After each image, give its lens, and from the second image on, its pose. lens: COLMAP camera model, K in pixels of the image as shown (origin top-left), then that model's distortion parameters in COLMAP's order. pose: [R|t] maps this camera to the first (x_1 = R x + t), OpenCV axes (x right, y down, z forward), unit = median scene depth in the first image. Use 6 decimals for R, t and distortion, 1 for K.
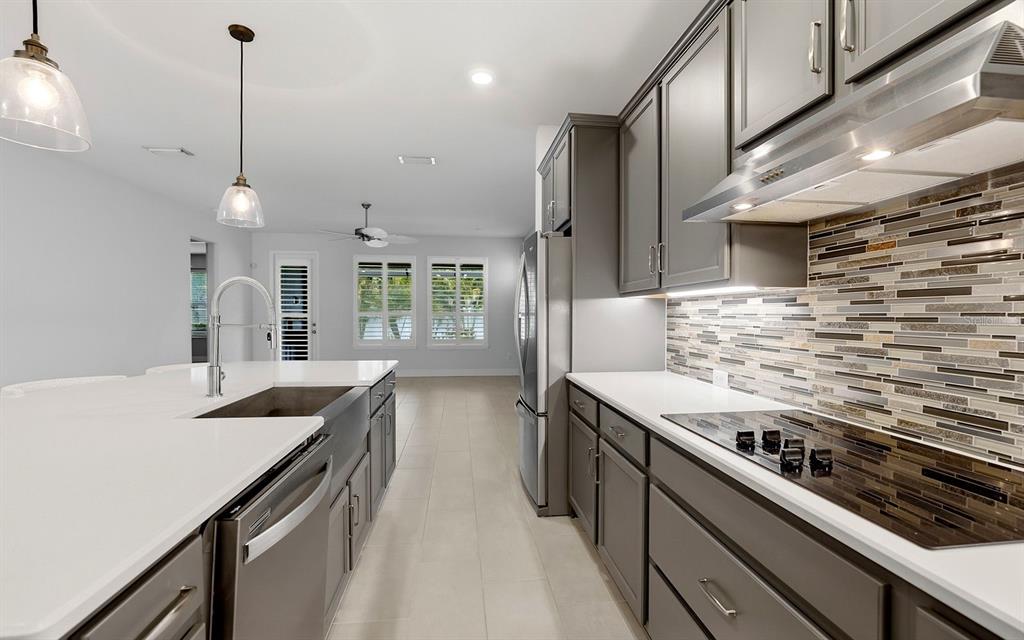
lens RADIAL K [[437.8, 0, 520.6], [0, 437.8, 321.5], [0, 0, 1]] dist [-0.018235, 0.001244]
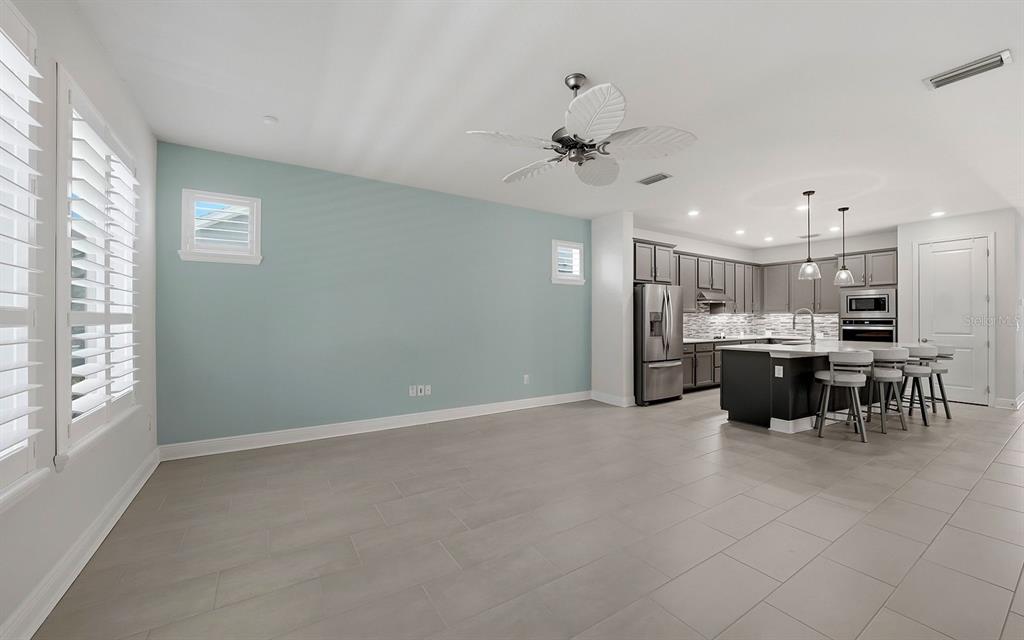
lens RADIAL K [[395.9, 0, 518.3], [0, 395.9, 319.2], [0, 0, 1]] dist [-0.014030, 0.002367]
pose [[-0.428101, -0.003556, 0.903724, -2.024161], [0.012429, 0.999875, 0.009821, -0.063347], [-0.903645, 0.015436, -0.428004, 3.534854]]
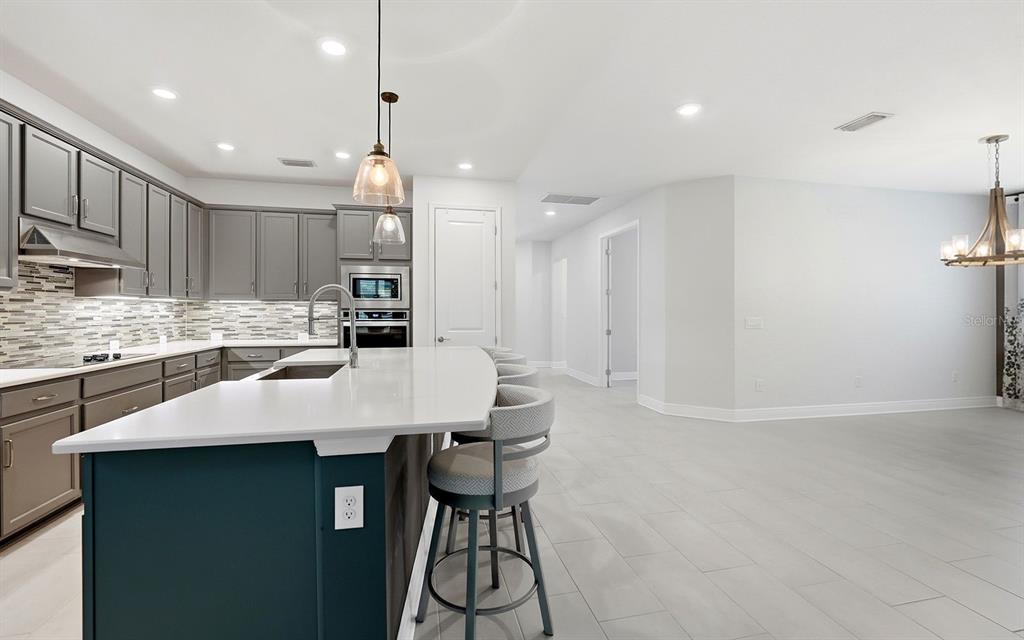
lens RADIAL K [[437.8, 0, 510.8], [0, 437.8, 312.6], [0, 0, 1]] dist [-0.018235, 0.001244]
pose [[-0.996783, -0.004776, -0.080001, -0.904811], [-0.006215, 0.999823, 0.017748, -0.031784], [0.079903, 0.018188, -0.996637, 2.013269]]
